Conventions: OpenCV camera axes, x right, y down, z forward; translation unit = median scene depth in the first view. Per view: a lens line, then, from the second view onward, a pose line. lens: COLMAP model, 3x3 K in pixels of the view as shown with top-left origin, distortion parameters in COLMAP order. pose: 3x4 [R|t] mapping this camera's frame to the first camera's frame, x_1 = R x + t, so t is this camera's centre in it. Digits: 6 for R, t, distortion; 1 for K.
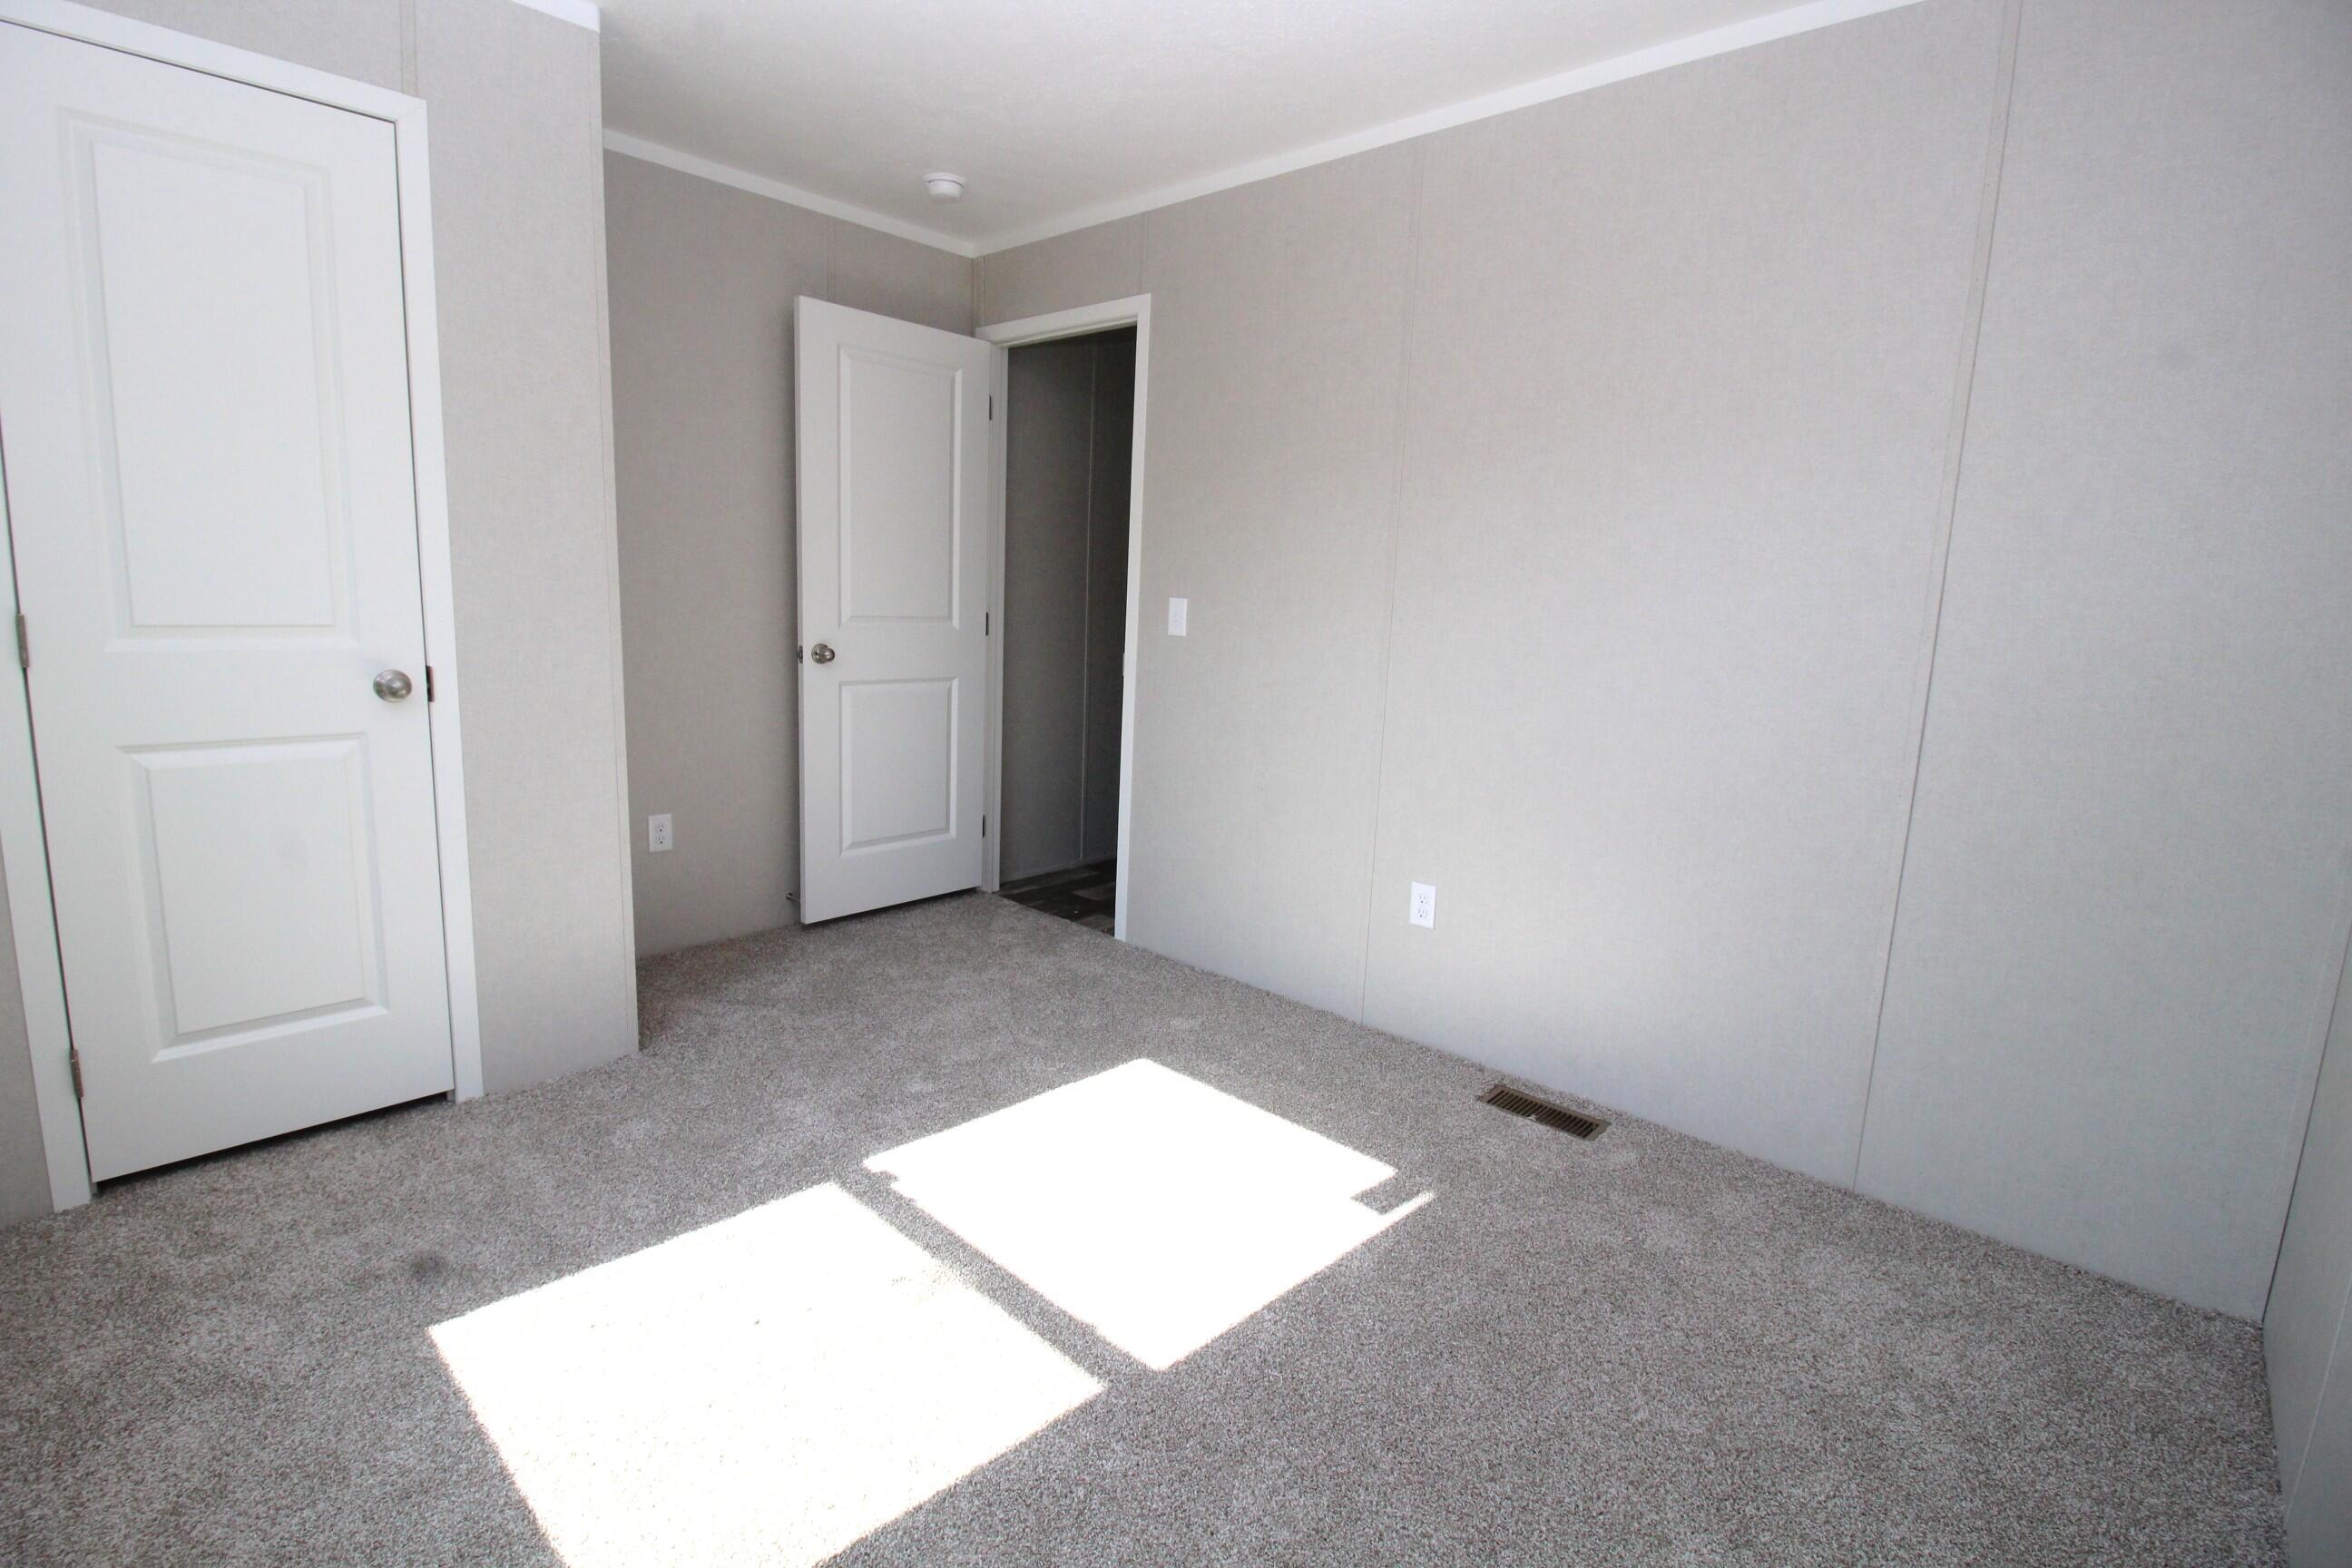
lens RADIAL K [[1085.8, 0, 1162.7], [0, 1085.8, 762.6], [0, 0, 1]] dist [-0.002831, -0.013448]
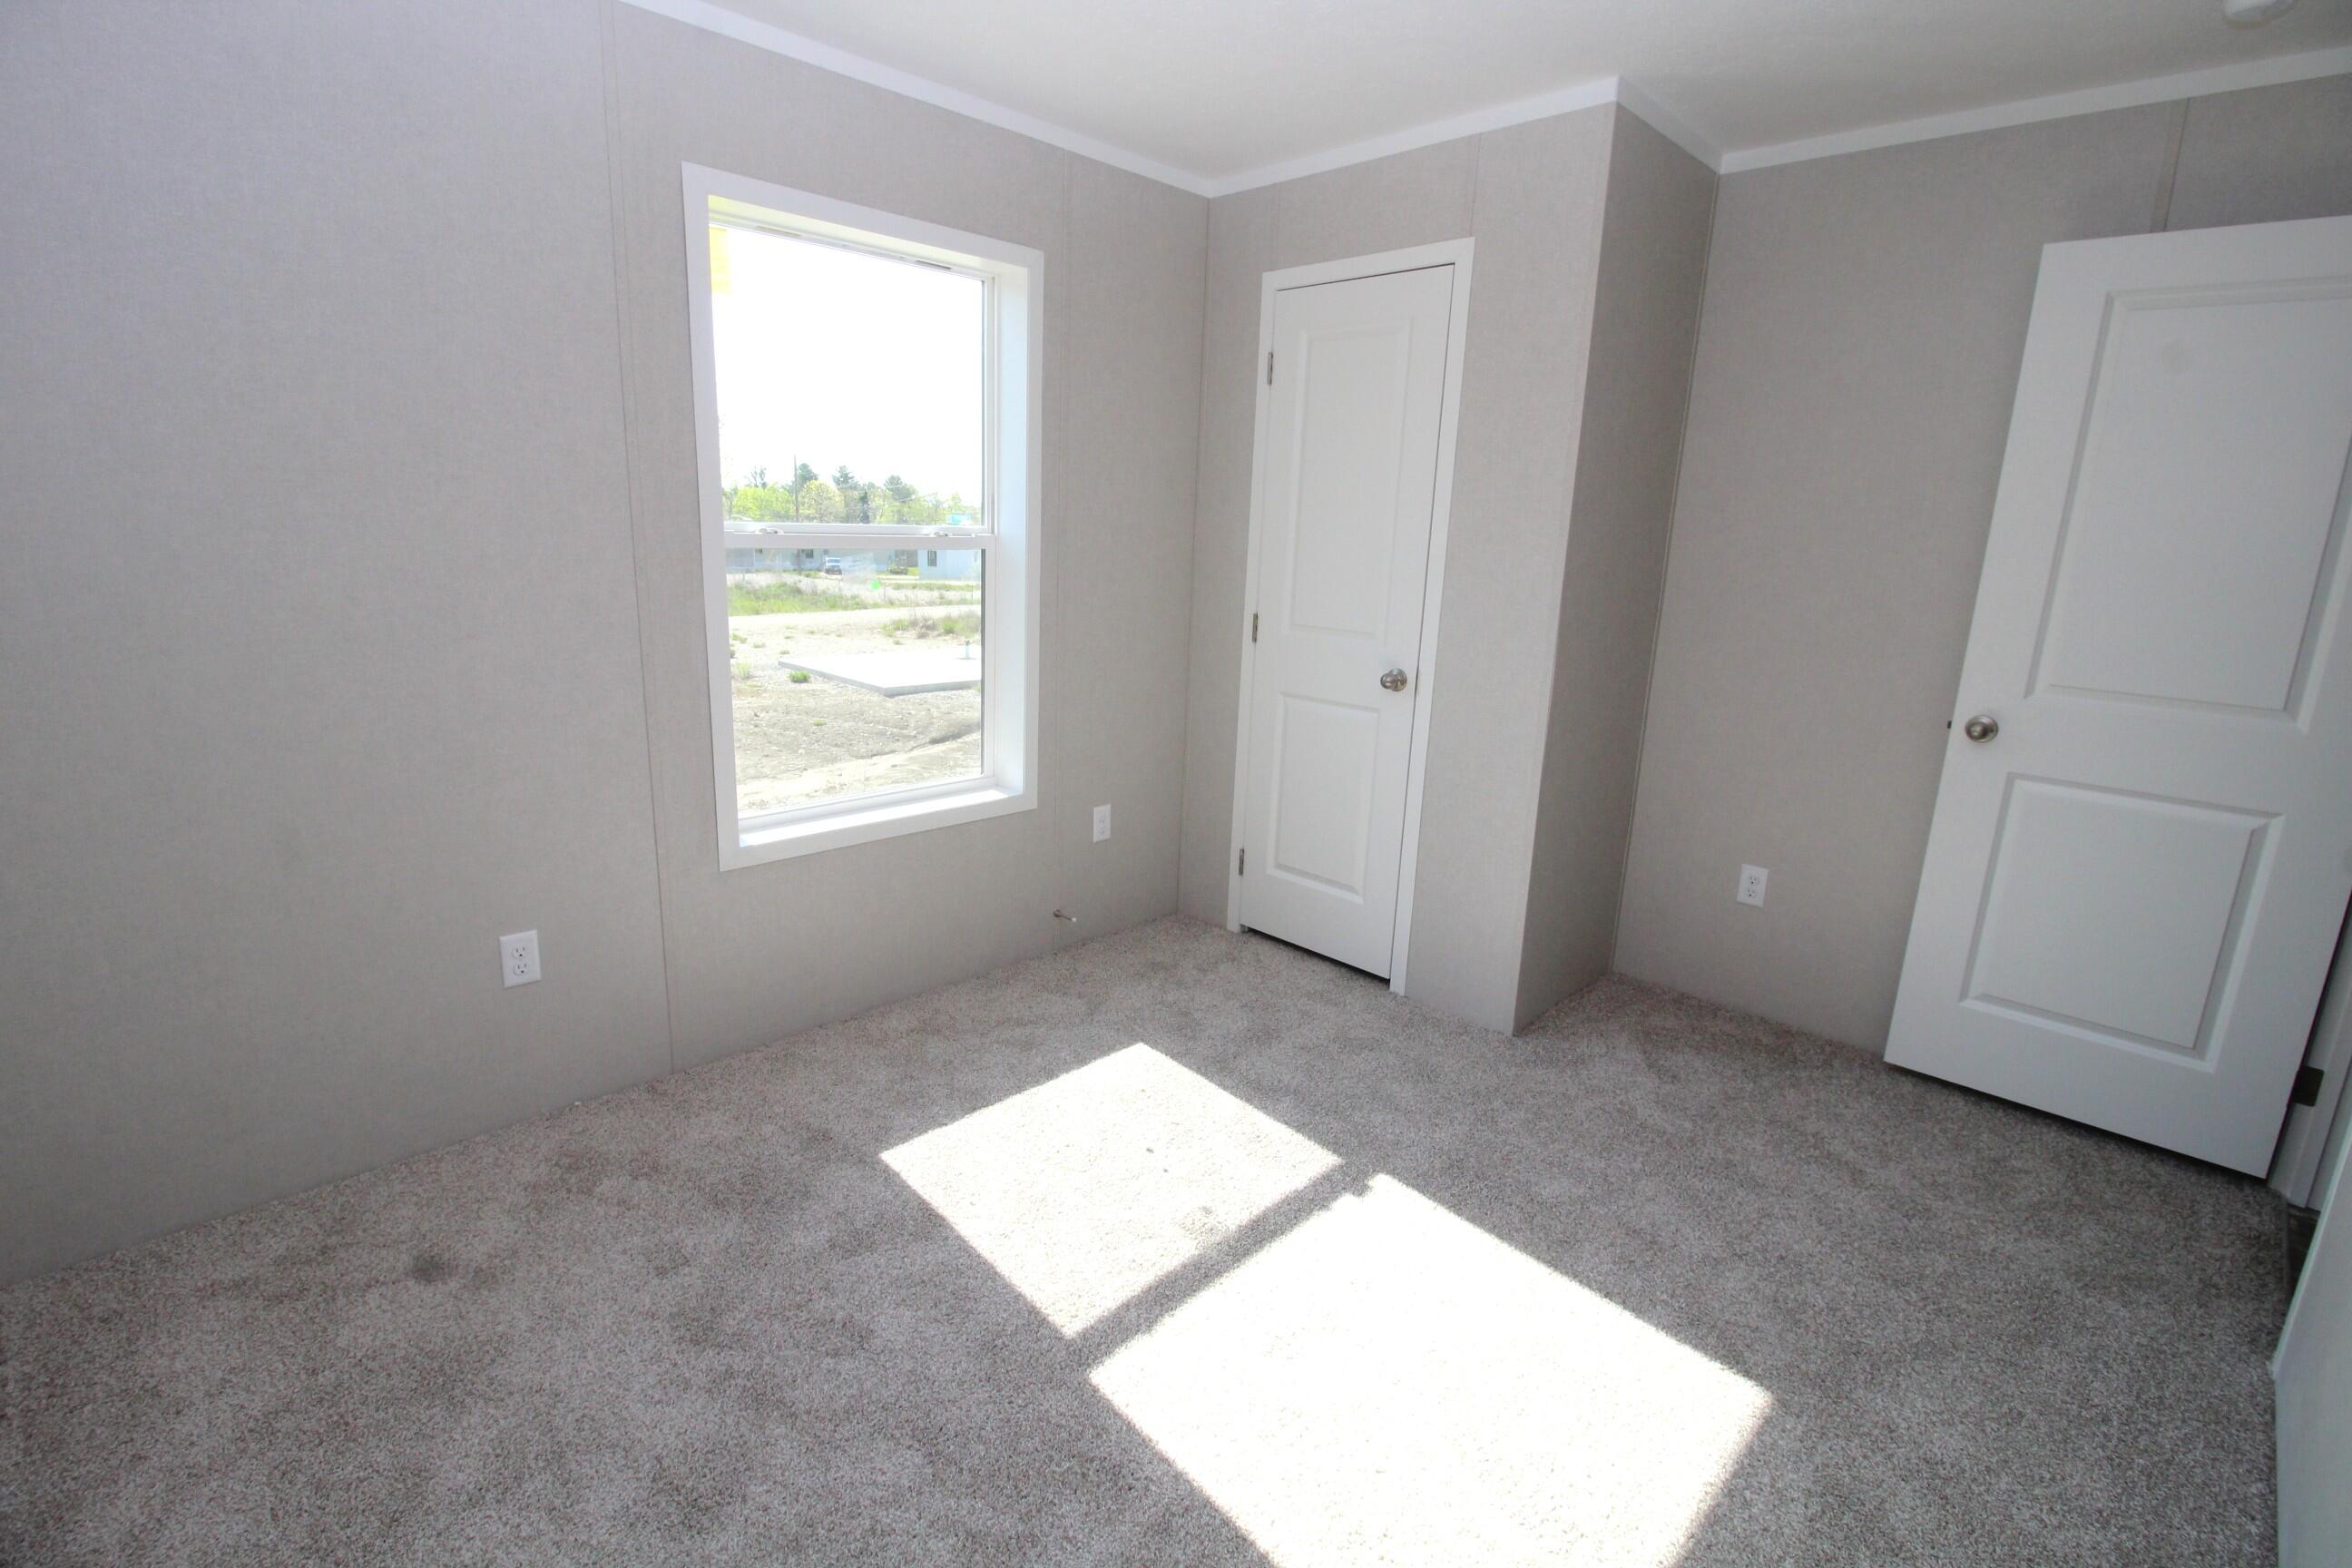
lens RADIAL K [[1085.4, 0, 1157.5], [0, 1085.4, 769.2], [0, 0, 1]] dist [0.002872, 0.000428]
pose [[-0.041197, 0.182499, -0.982343, 0.672418], [-0.196560, 0.962484, 0.187053, -0.155155], [0.979626, 0.200795, -0.003780, 0.698072]]
